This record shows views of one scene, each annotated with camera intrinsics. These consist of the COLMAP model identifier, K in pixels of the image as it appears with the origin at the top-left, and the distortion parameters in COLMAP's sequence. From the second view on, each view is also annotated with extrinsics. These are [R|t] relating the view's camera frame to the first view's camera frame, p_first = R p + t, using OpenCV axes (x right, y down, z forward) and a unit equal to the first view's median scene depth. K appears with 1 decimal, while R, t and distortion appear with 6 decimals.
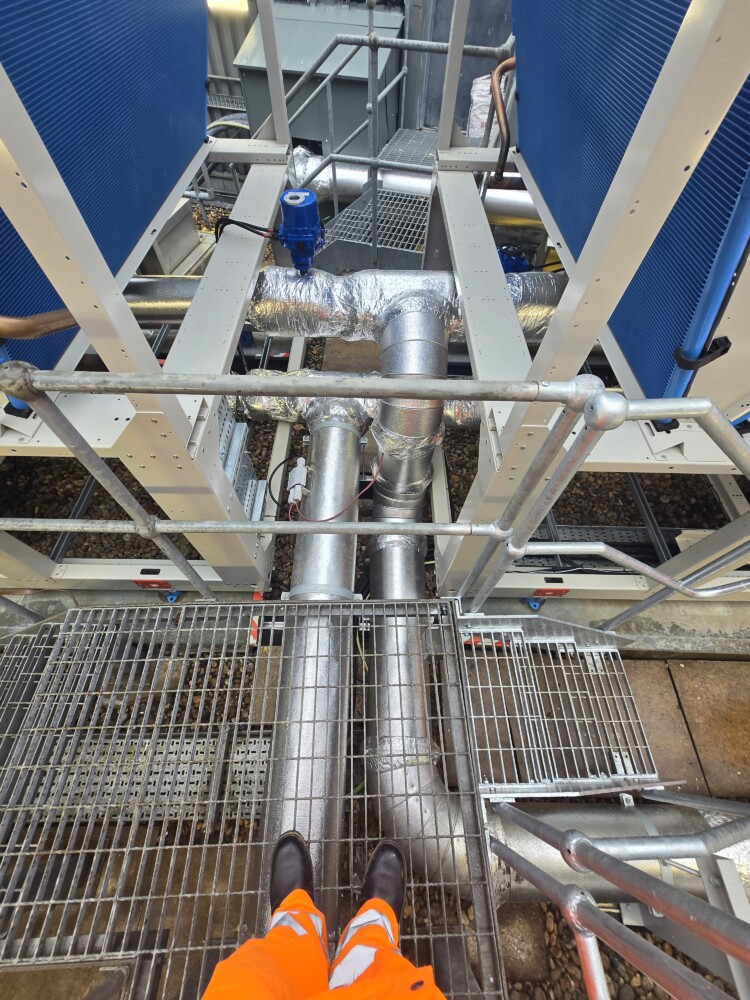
lens RADIAL K [[394.1, 0, 375.0], [0, 394.1, 500.0], [0, 0, 1]] dist [-0.006515, -0.000101]
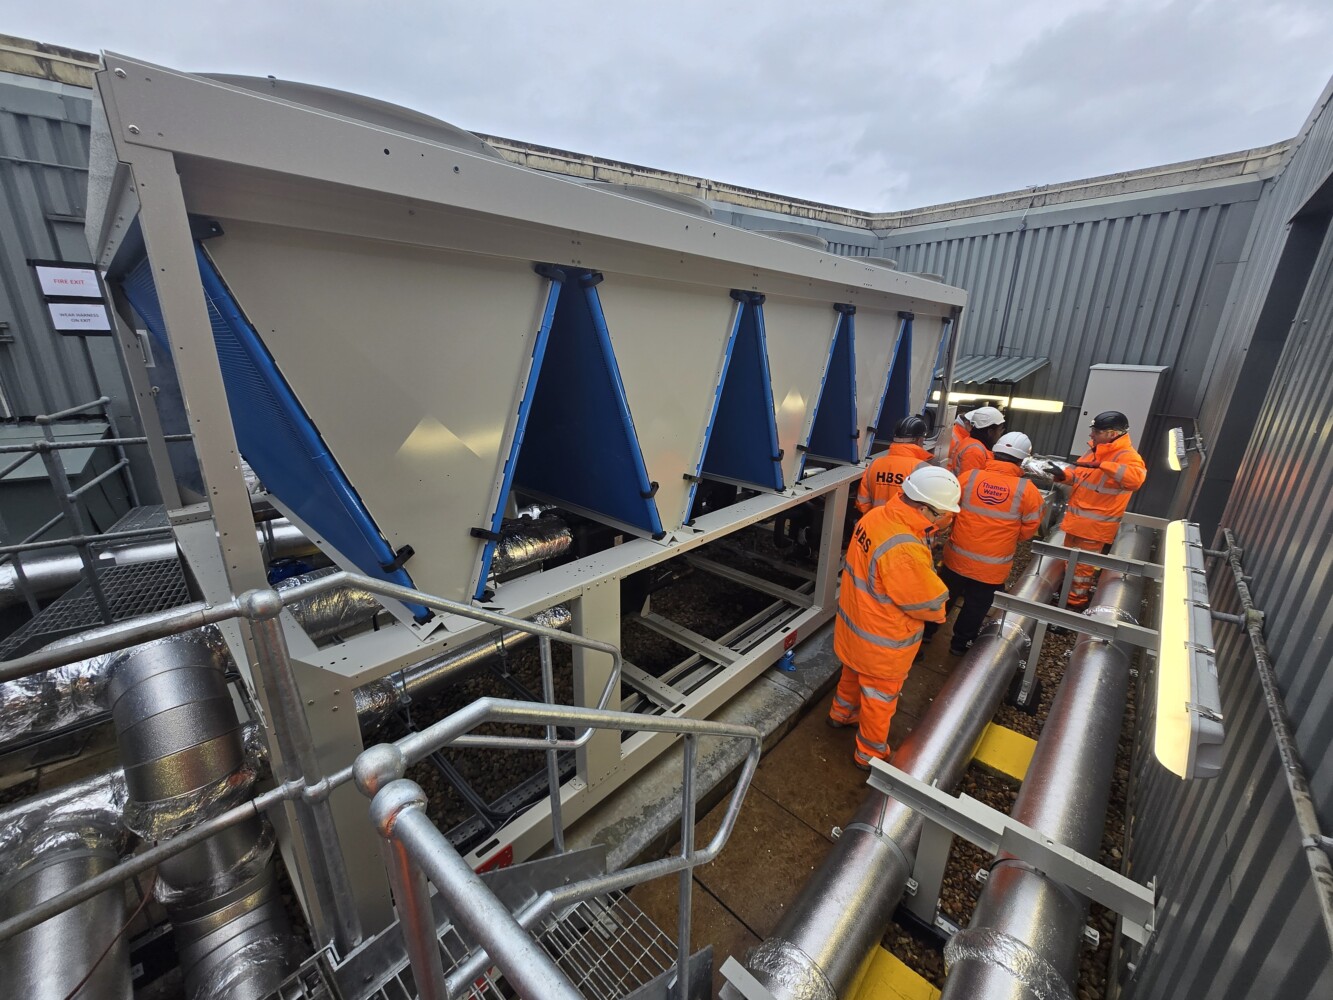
lens RADIAL K [[525.3, 0, 666.7], [0, 525.3, 490.4], [0, 0, 1]] dist [-0.006515, -0.000101]
pose [[0.677868, -0.229927, 0.698304, 0.091443], [0.626848, 0.677047, -0.385575, 0.257345], [-0.384130, 0.699100, 0.603078, -0.210286]]
